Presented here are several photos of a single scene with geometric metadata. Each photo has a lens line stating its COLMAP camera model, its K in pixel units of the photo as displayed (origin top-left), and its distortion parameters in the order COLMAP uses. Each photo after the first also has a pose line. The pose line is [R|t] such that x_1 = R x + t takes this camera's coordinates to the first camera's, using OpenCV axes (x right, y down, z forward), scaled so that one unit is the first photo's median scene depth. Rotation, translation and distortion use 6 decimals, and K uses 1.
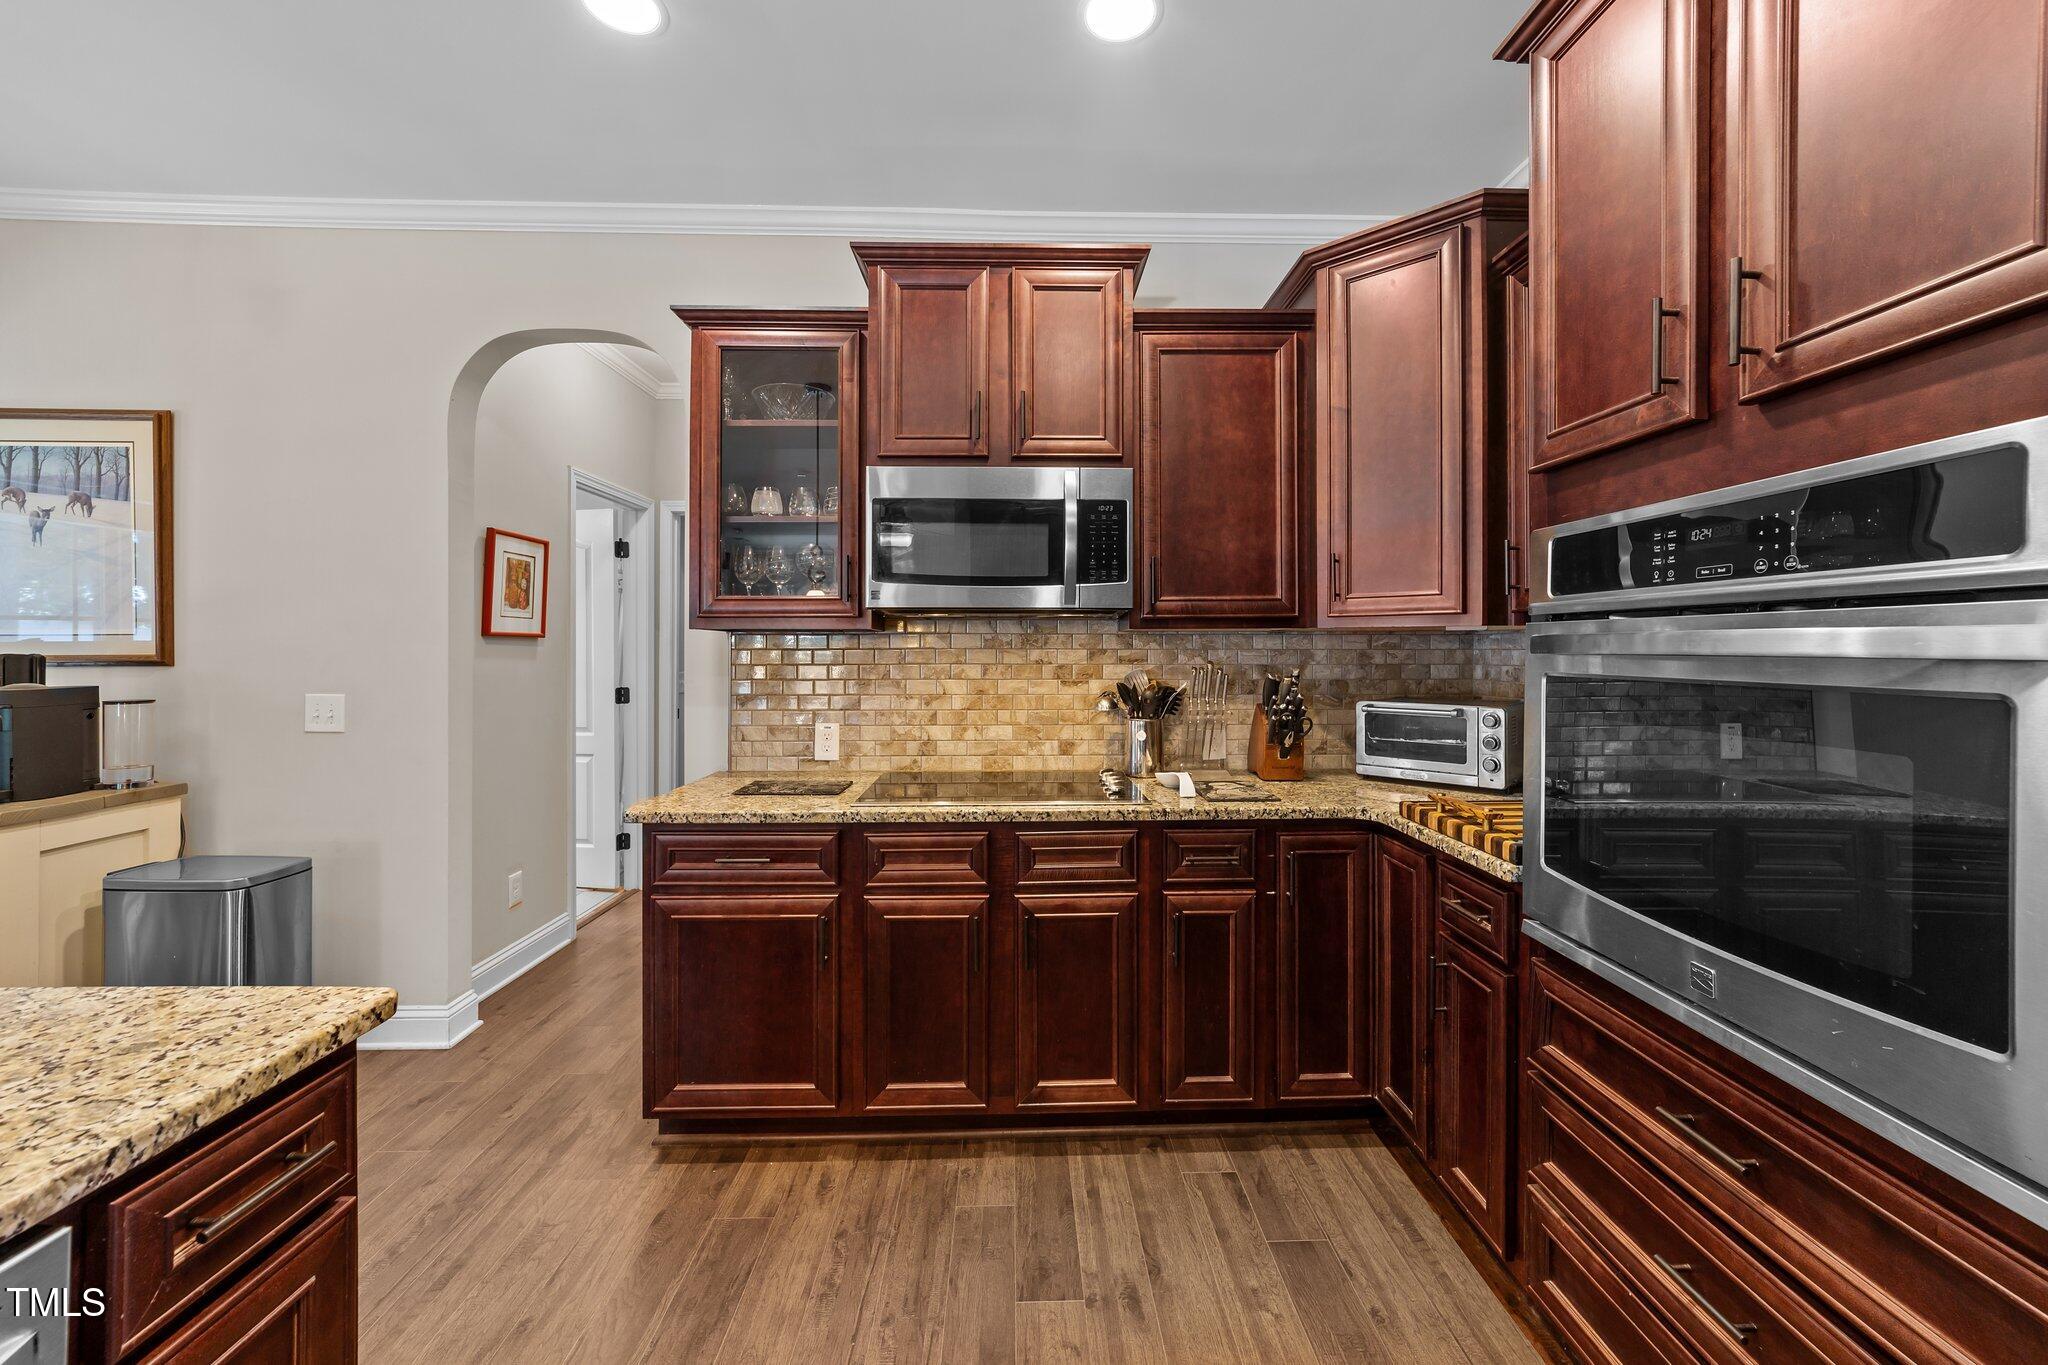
lens RADIAL K [[791.9, 0, 1035.9], [0, 791.9, 645.3], [0, 0, 1]] dist [-0.019910, 0.009076]
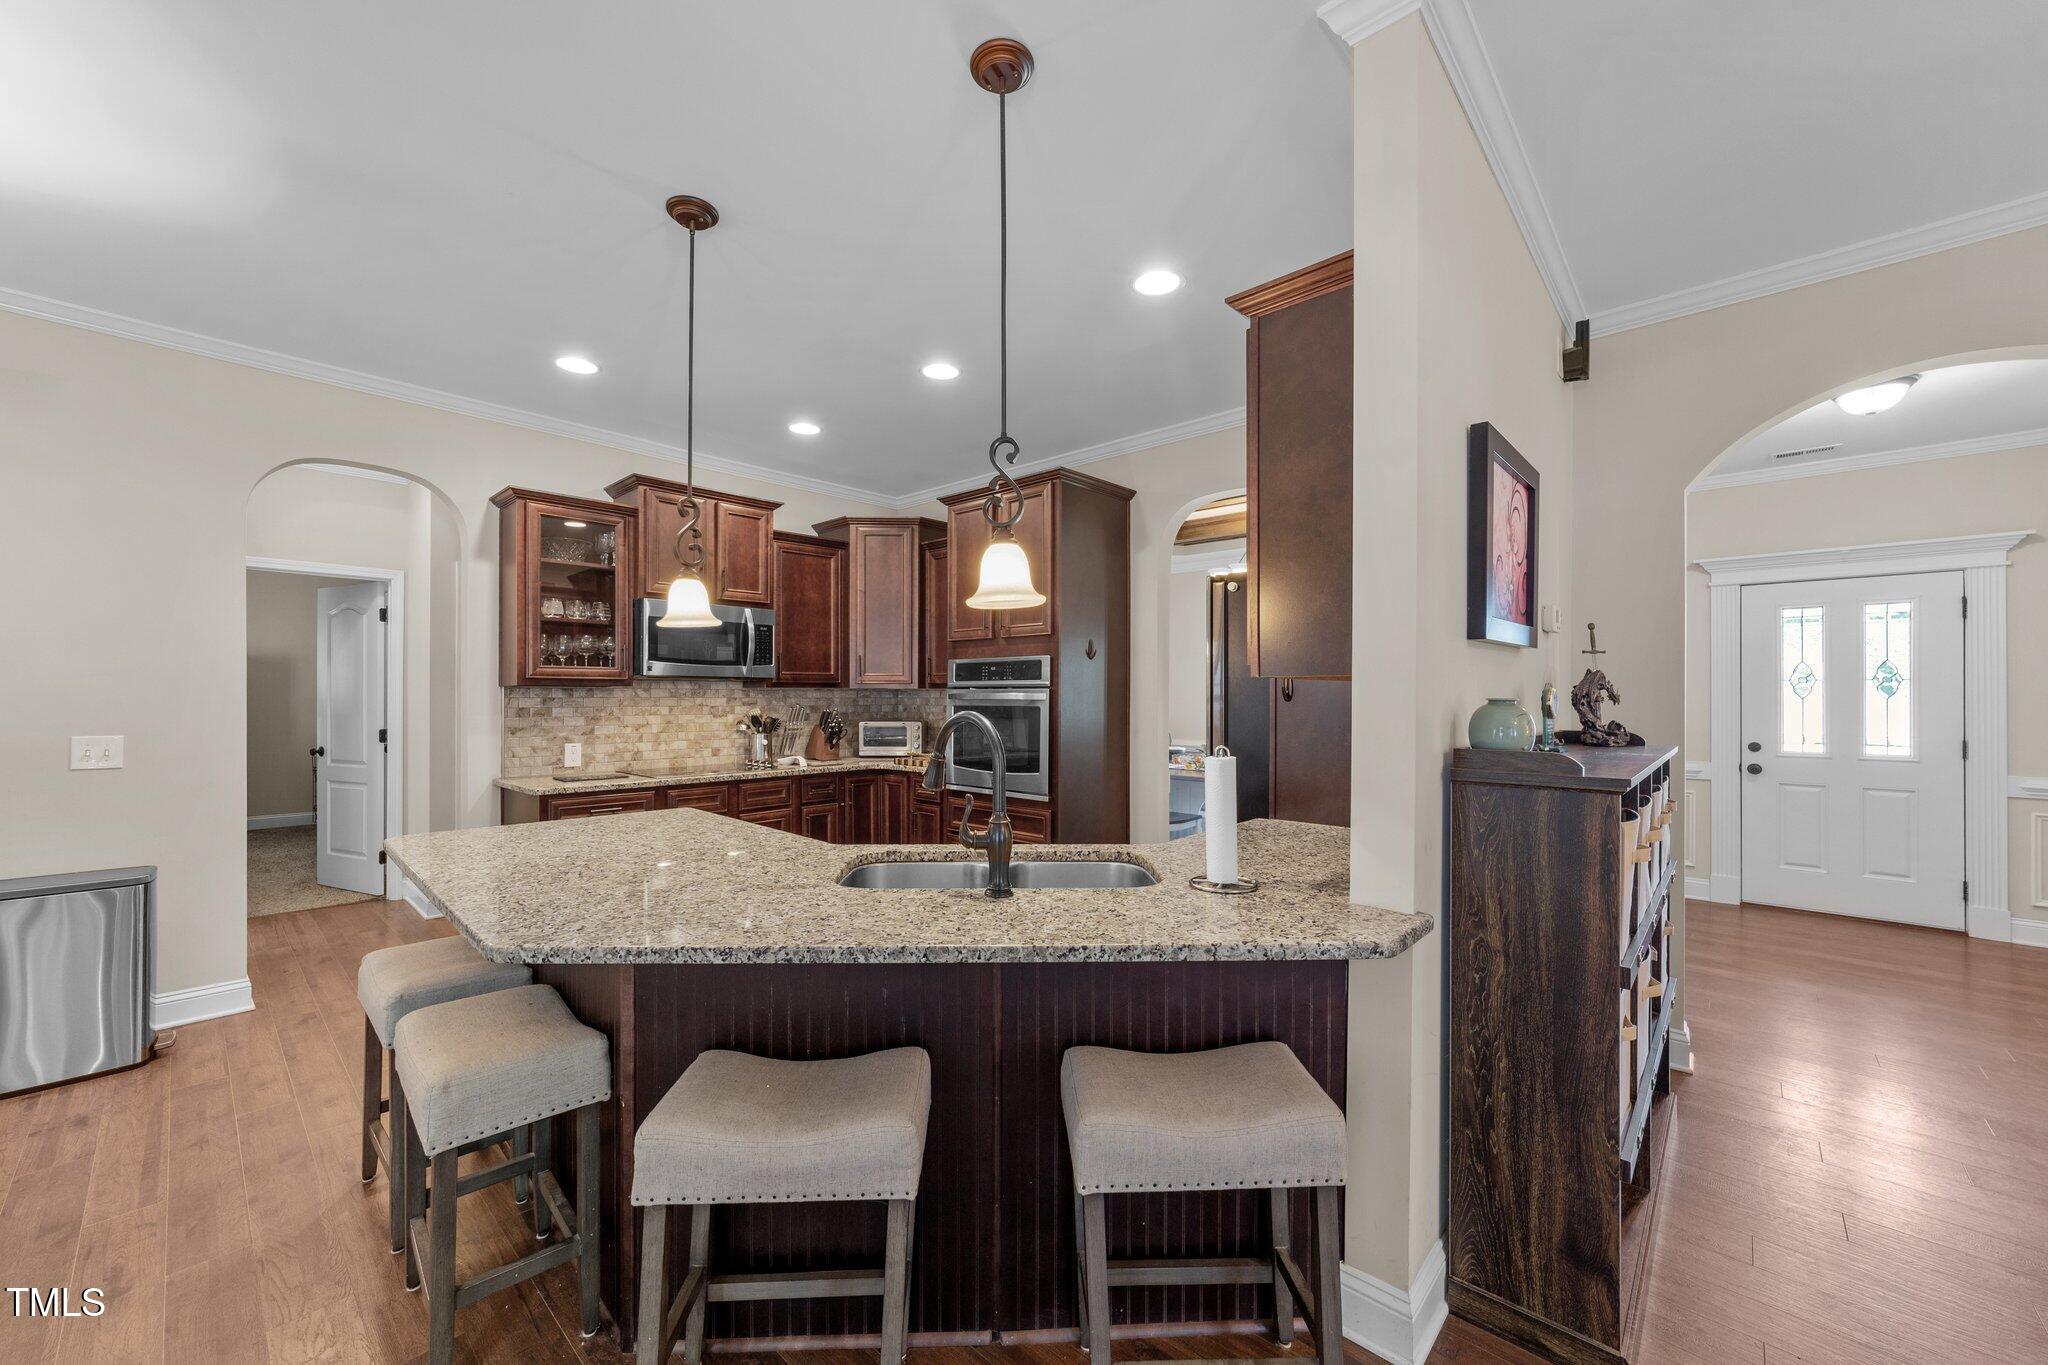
lens RADIAL K [[791.9, 0, 1021.4], [0, 791.9, 692.7], [0, 0, 1]] dist [-0.019910, 0.009076]
pose [[0.701785, 0.004993, 0.712371, -0.906444], [-0.004675, 0.999986, -0.002403, -0.006253], [-0.712373, -0.001644, 0.701799, -0.911630]]
